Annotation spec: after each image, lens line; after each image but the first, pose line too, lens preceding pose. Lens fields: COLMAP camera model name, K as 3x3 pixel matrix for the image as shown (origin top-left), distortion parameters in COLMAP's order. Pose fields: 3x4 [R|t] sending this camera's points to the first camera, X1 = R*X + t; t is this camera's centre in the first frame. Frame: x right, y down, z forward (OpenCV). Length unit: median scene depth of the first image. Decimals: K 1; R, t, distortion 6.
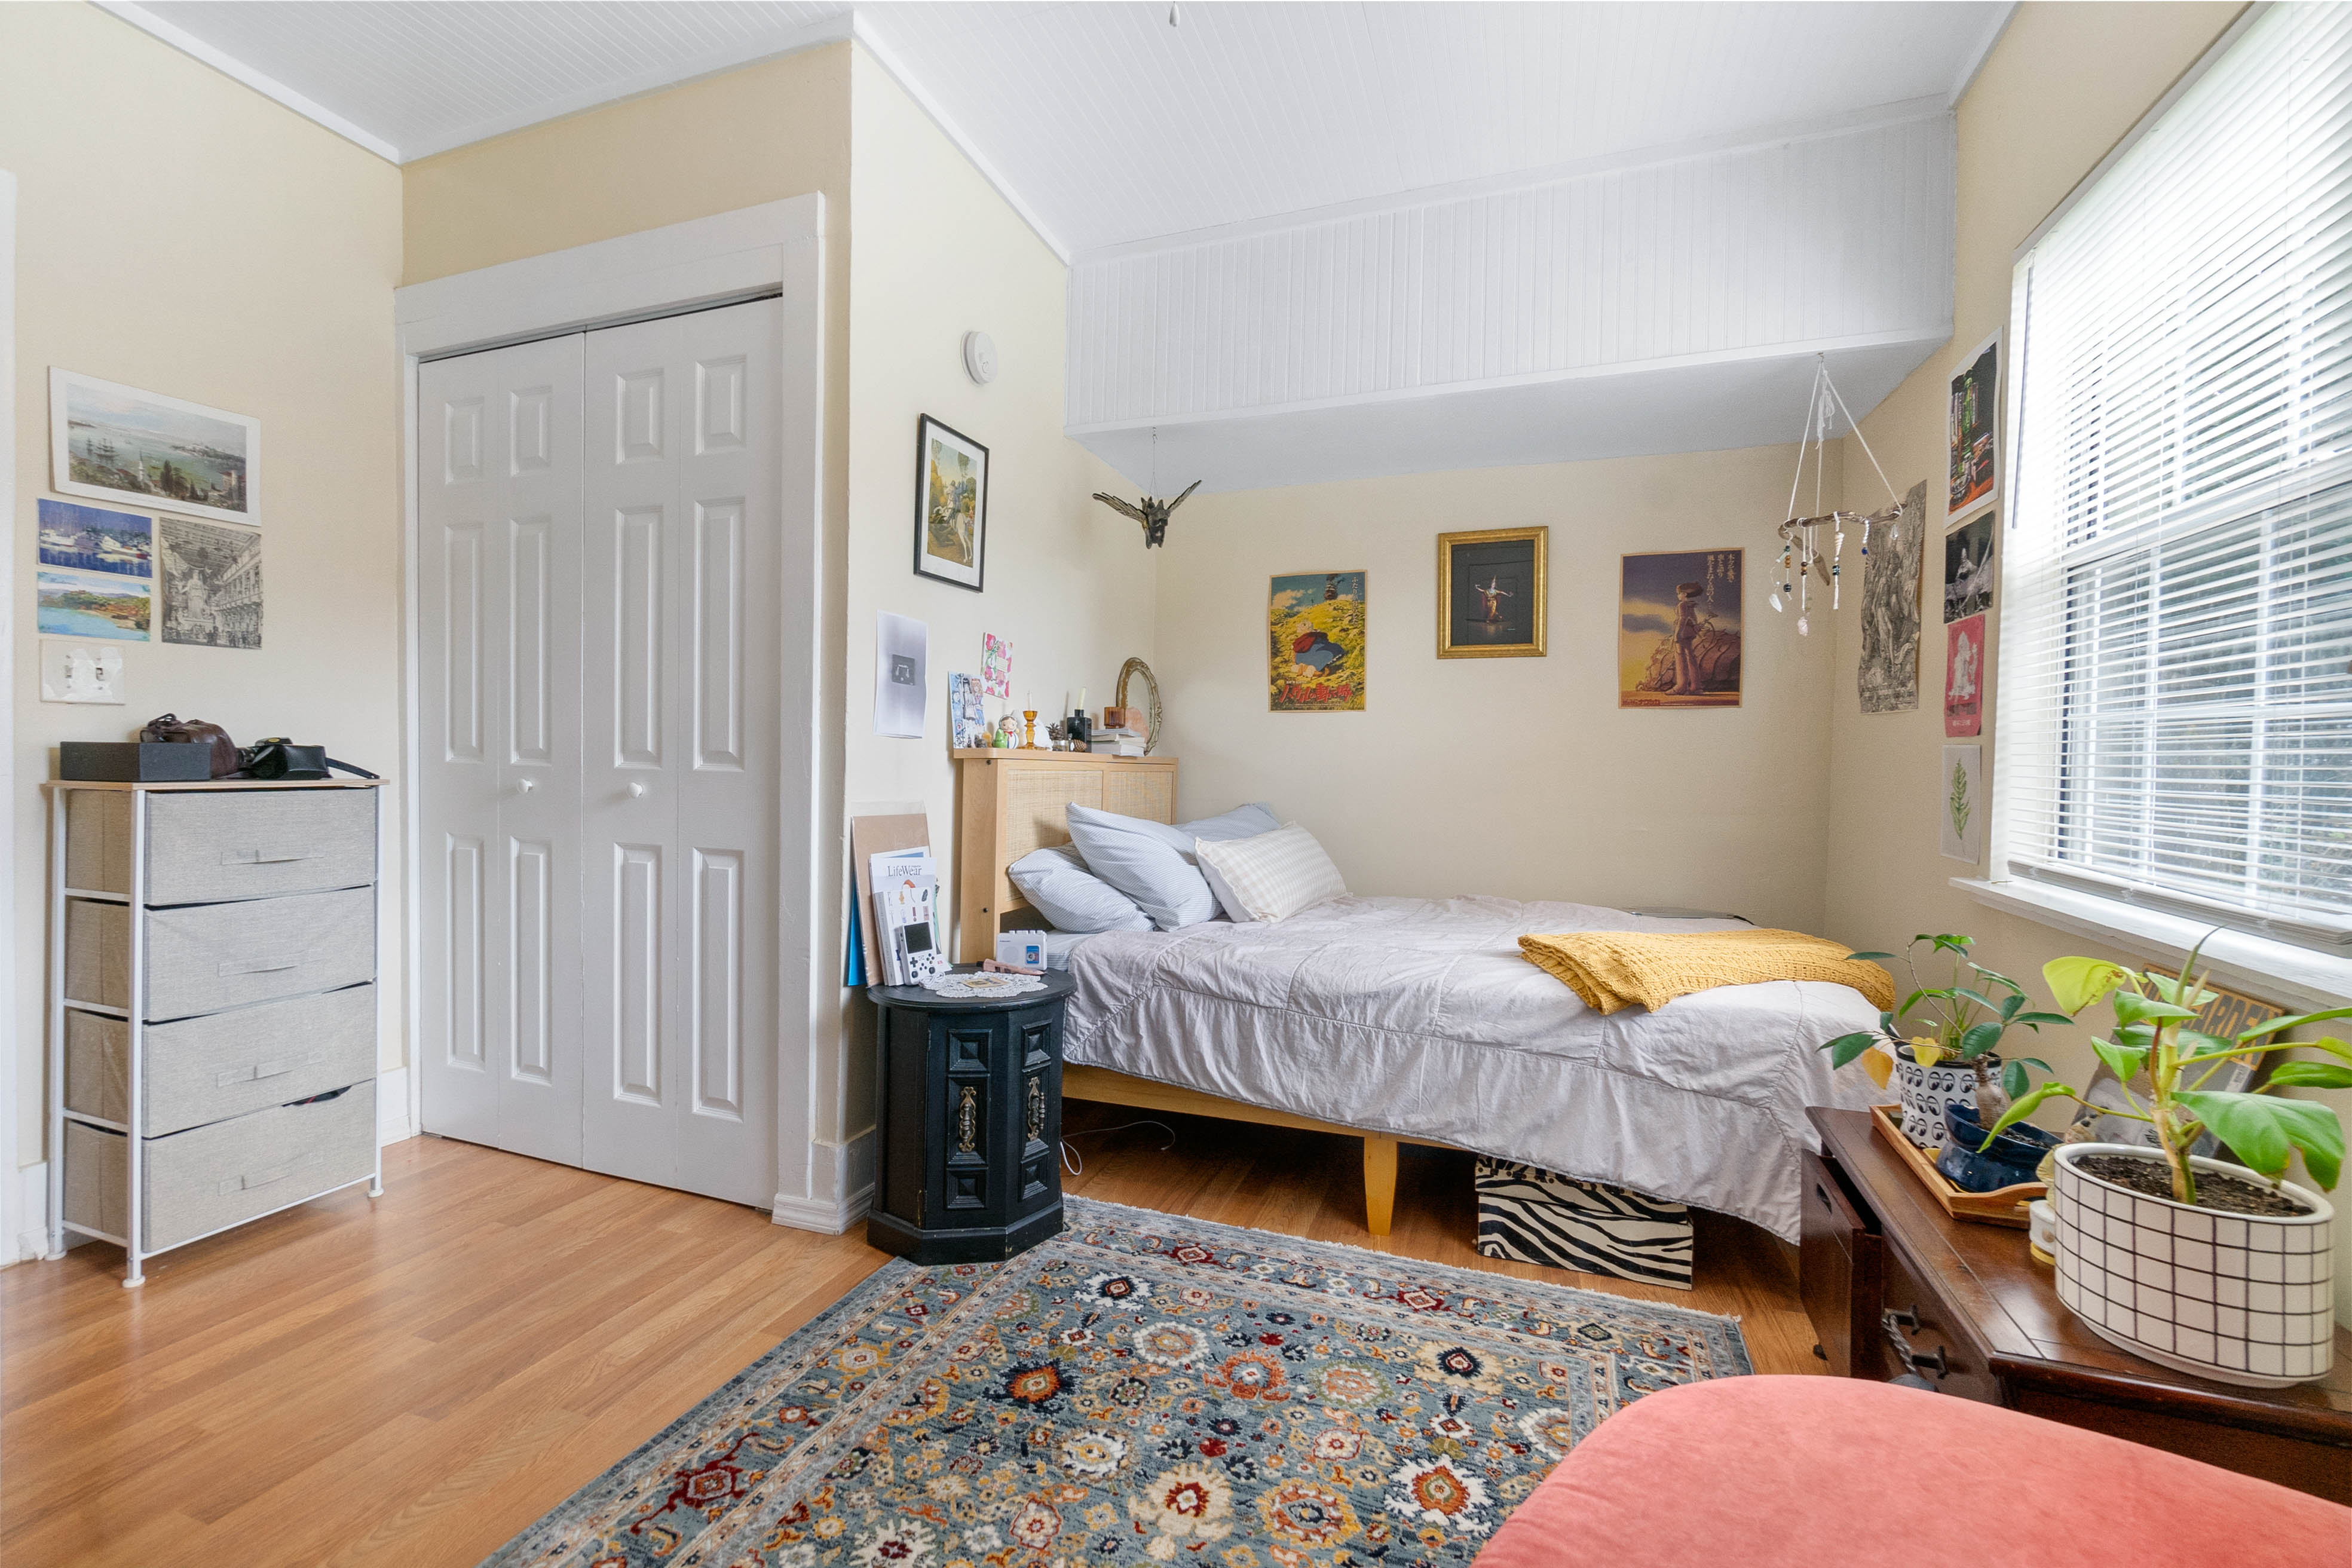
lens RADIAL K [[1001.0, 0, 1170.9], [0, 1001.0, 772.1], [0, 0, 1]] dist [-0.010150, 0.000866]
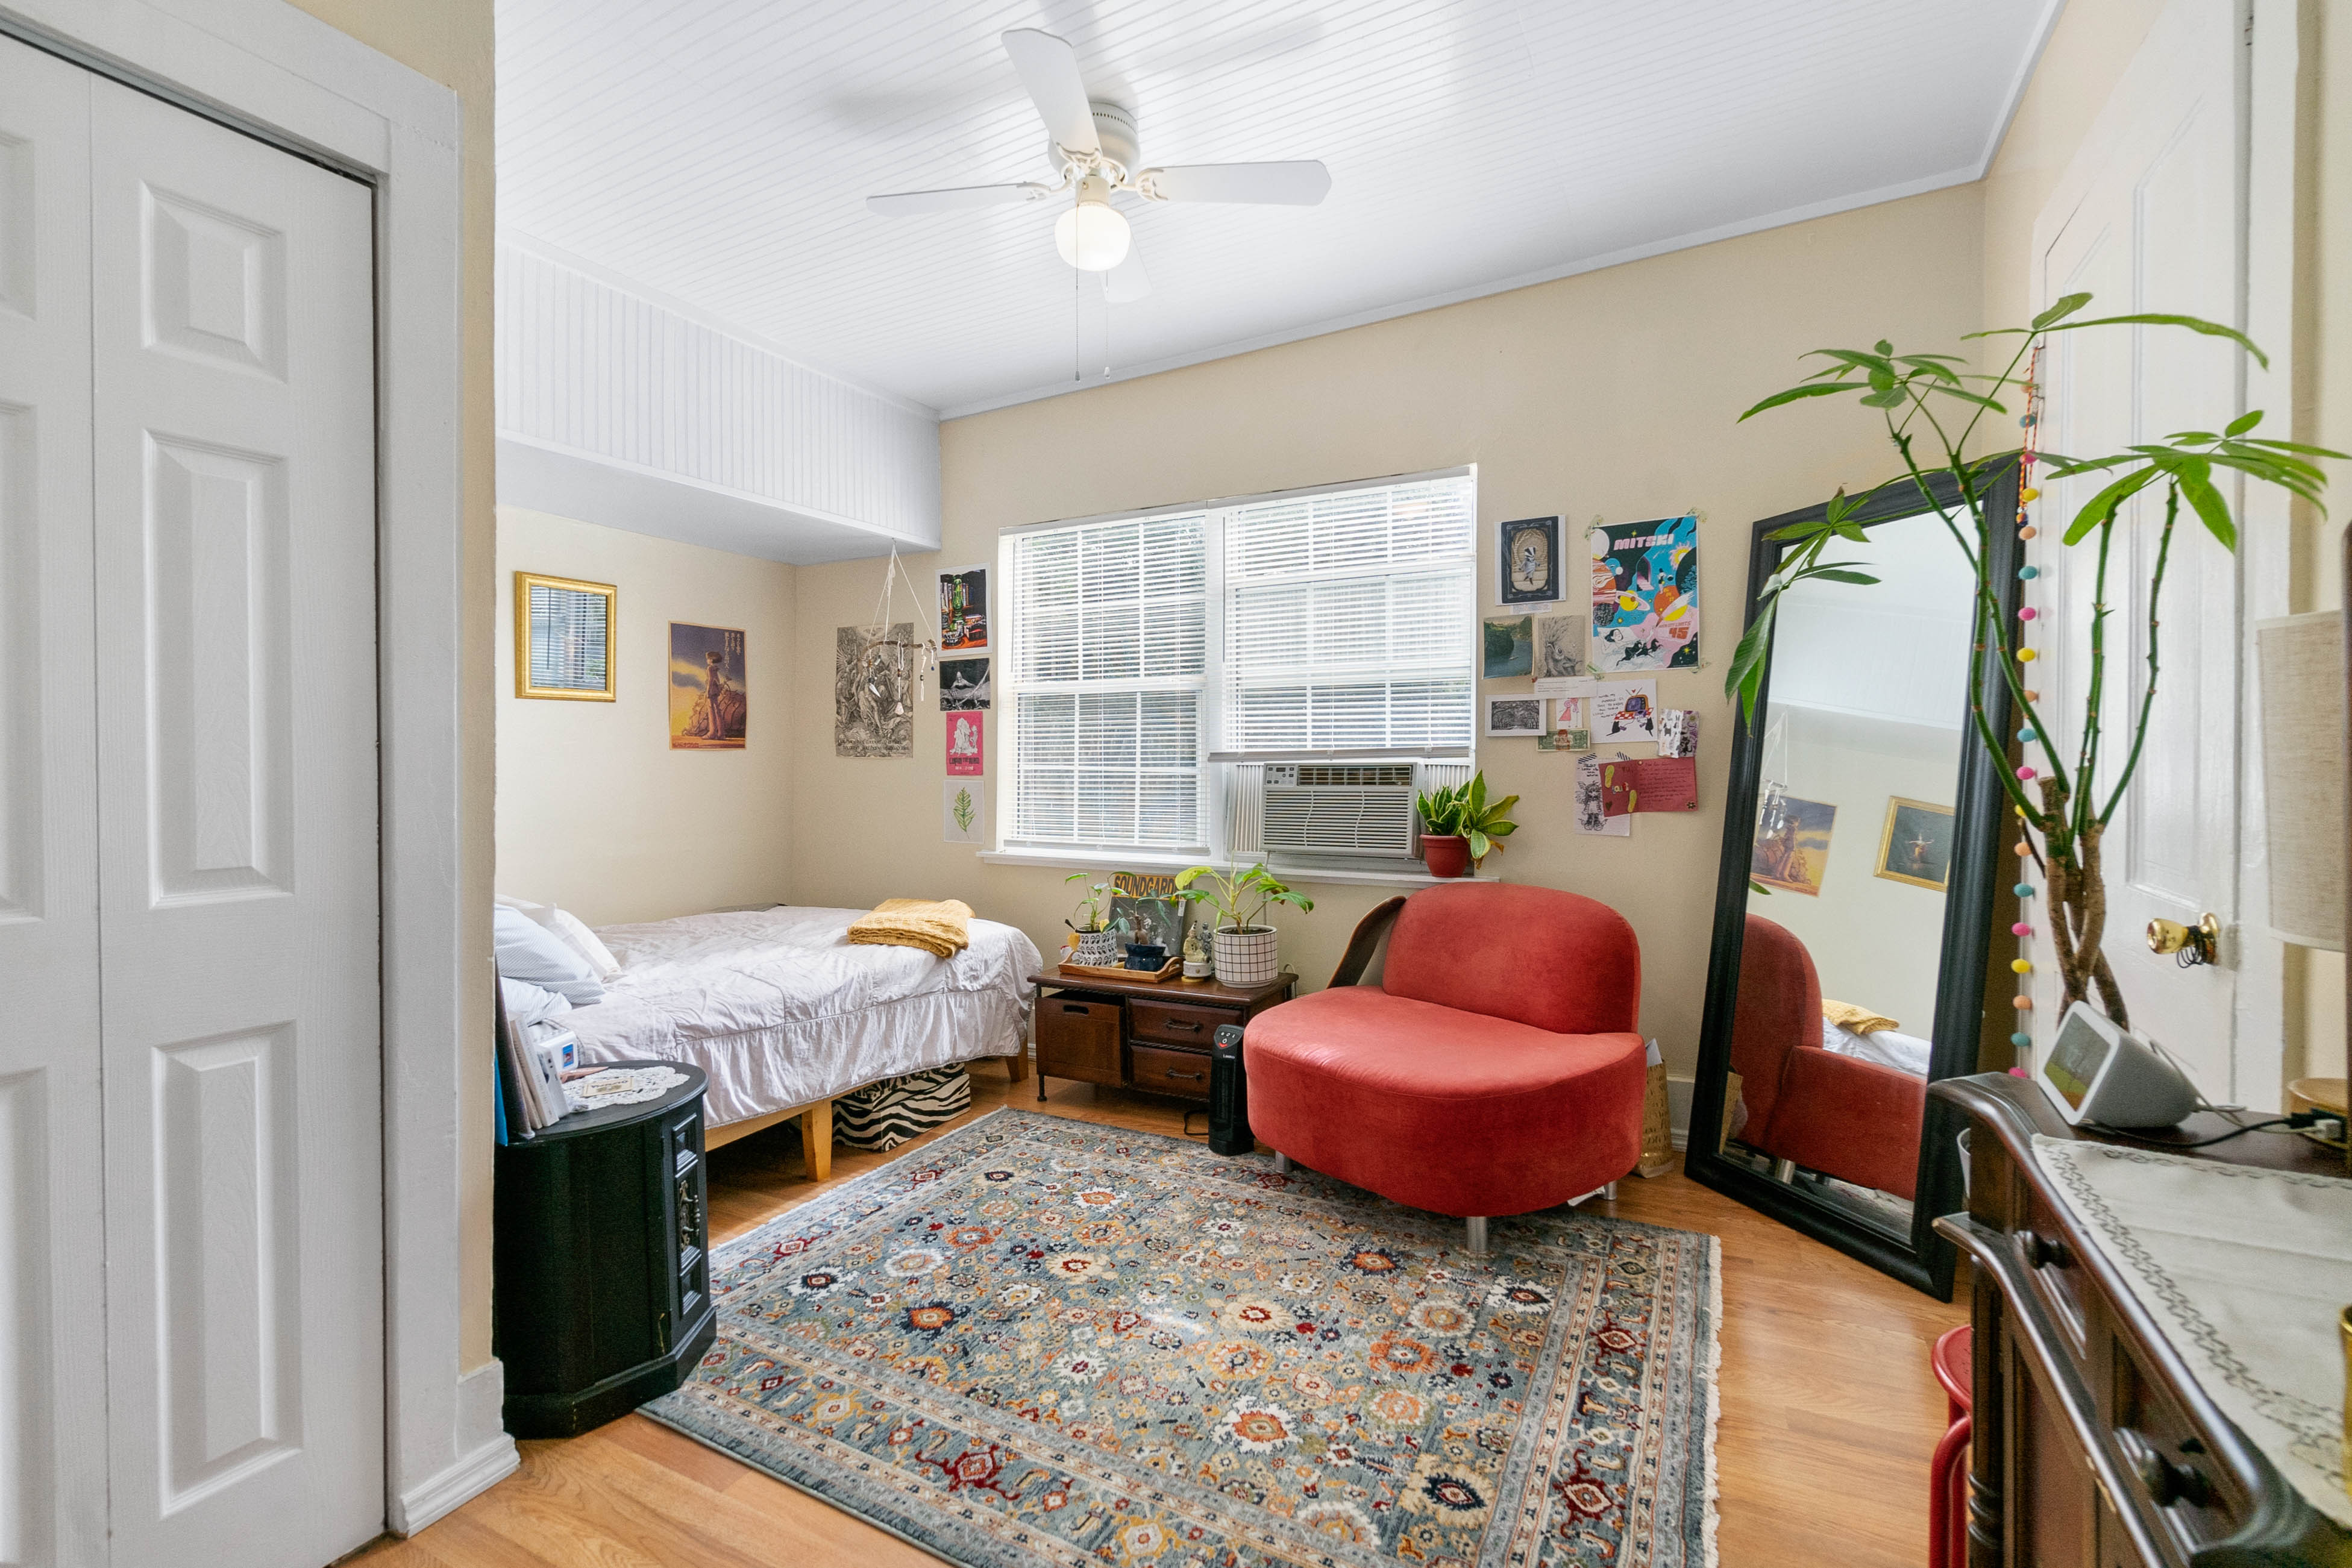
lens RADIAL K [[1001.0, 0, 1170.9], [0, 1001.0, 772.1], [0, 0, 1]] dist [-0.010150, 0.000866]
pose [[0.140842, -0.030031, 0.989576, -1.053782], [0.025346, 0.999322, 0.026720, -0.088203], [-0.989708, 0.021319, 0.141508, 0.392378]]
